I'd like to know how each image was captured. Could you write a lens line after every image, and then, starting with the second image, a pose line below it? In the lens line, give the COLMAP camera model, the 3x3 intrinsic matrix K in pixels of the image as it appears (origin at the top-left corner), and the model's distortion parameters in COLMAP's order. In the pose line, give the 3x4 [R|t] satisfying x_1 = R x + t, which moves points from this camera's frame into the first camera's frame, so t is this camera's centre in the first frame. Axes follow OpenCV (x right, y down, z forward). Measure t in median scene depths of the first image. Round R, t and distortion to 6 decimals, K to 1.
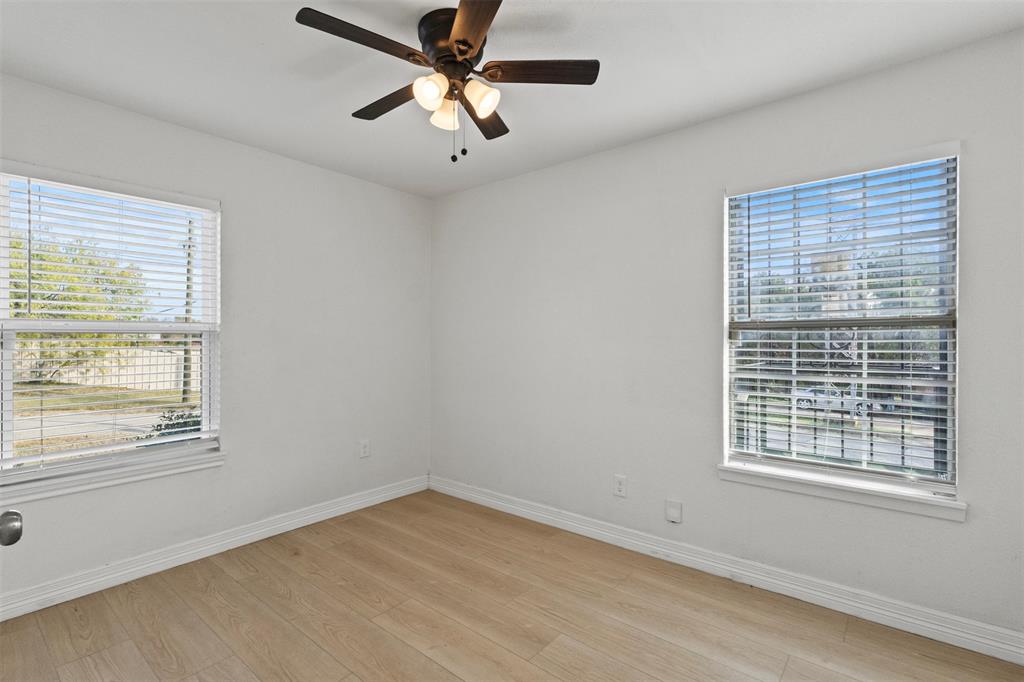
lens RADIAL K [[481.4, 0, 510.4], [0, 481.4, 345.4], [0, 0, 1]] dist [0.003610, 0.000636]
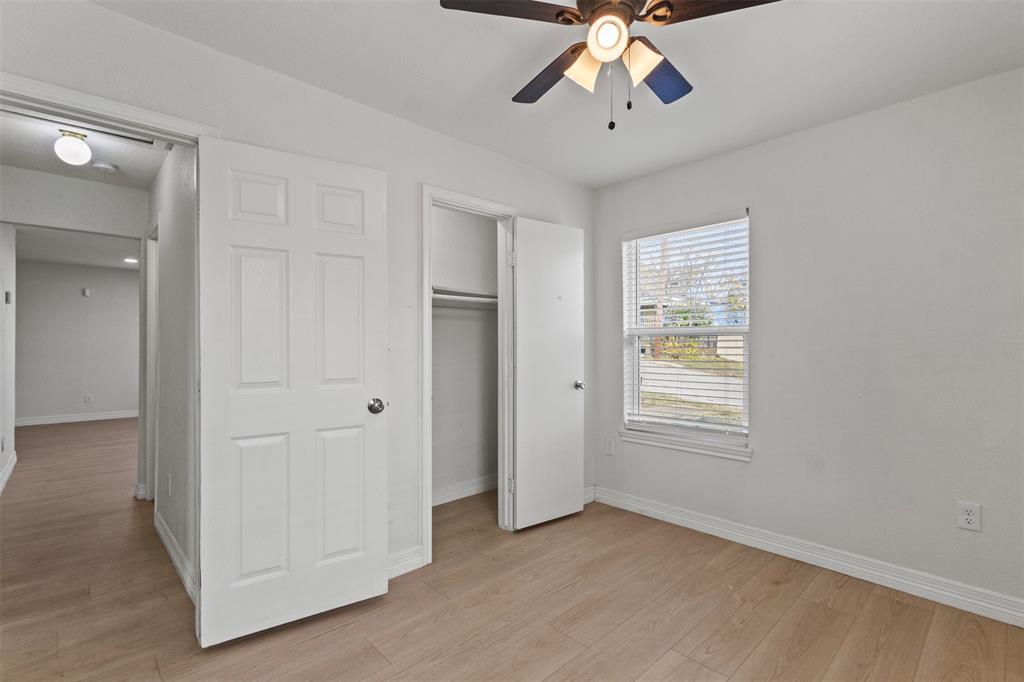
lens RADIAL K [[481.4, 0, 510.4], [0, 481.4, 345.4], [0, 0, 1]] dist [0.003610, 0.000636]
pose [[-0.135140, 0.007338, -0.990799, 0.499674], [-0.009528, 0.999917, 0.008705, -0.006513], [0.990781, 0.010617, -0.135058, 0.632949]]
